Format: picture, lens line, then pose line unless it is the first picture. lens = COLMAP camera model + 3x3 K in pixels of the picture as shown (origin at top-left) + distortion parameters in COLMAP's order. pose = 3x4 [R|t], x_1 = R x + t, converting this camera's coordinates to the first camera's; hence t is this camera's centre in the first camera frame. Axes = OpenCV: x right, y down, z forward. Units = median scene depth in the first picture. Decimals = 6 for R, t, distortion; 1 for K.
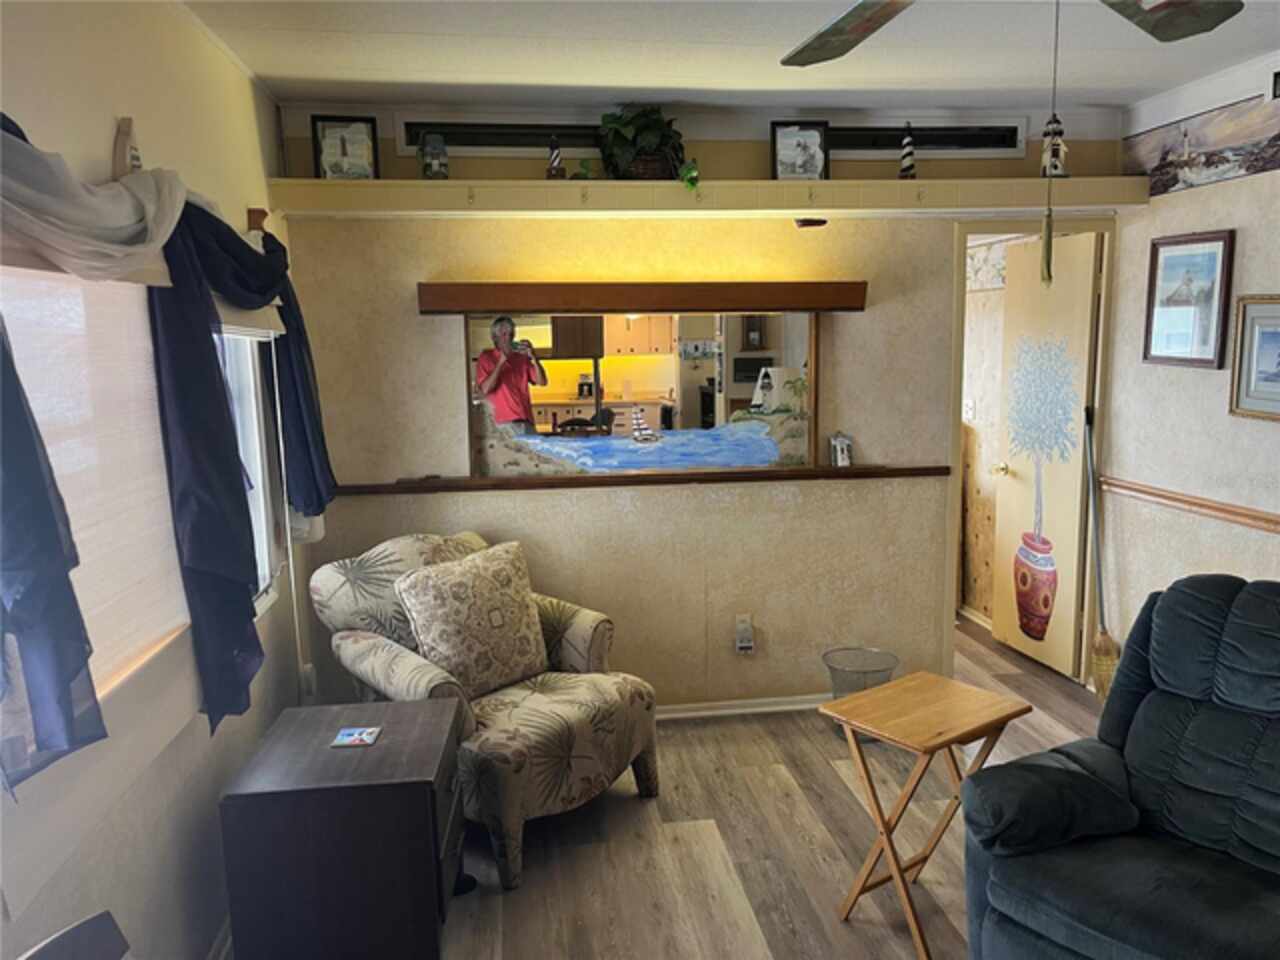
lens RADIAL K [[969.9, 0, 634.6], [0, 969.9, 482.7], [0, 0, 1]] dist [0.061913, -0.076197]
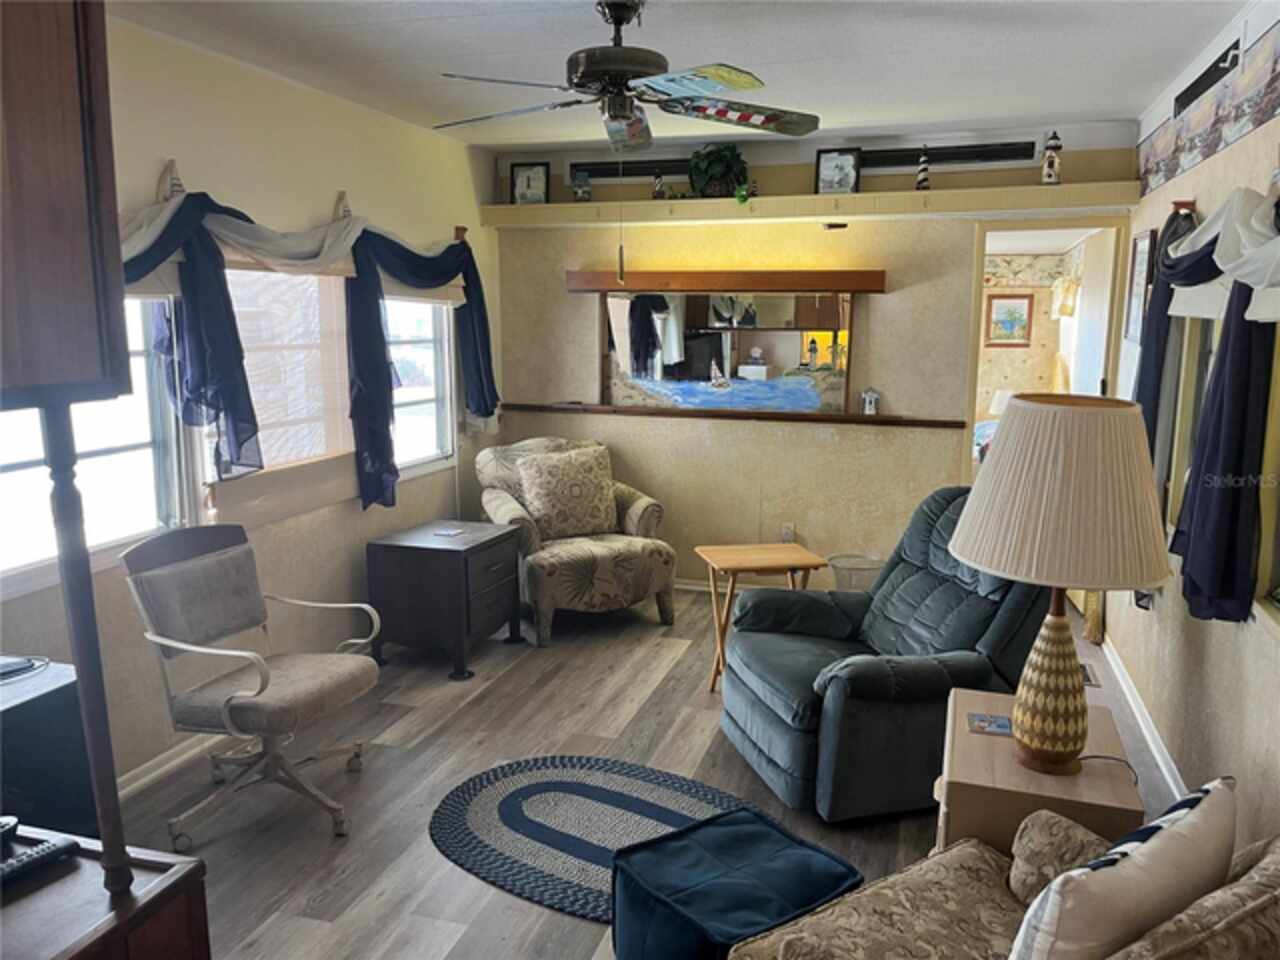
lens RADIAL K [[969.9, 0, 638.0], [0, 969.9, 481.8], [0, 0, 1]] dist [0.061913, -0.076197]
pose [[0.908002, 0.092670, -0.408589, 0.509994], [-0.084122, 0.995696, 0.038886, 0.050818], [0.410434, -0.000937, 0.911890, -0.319813]]
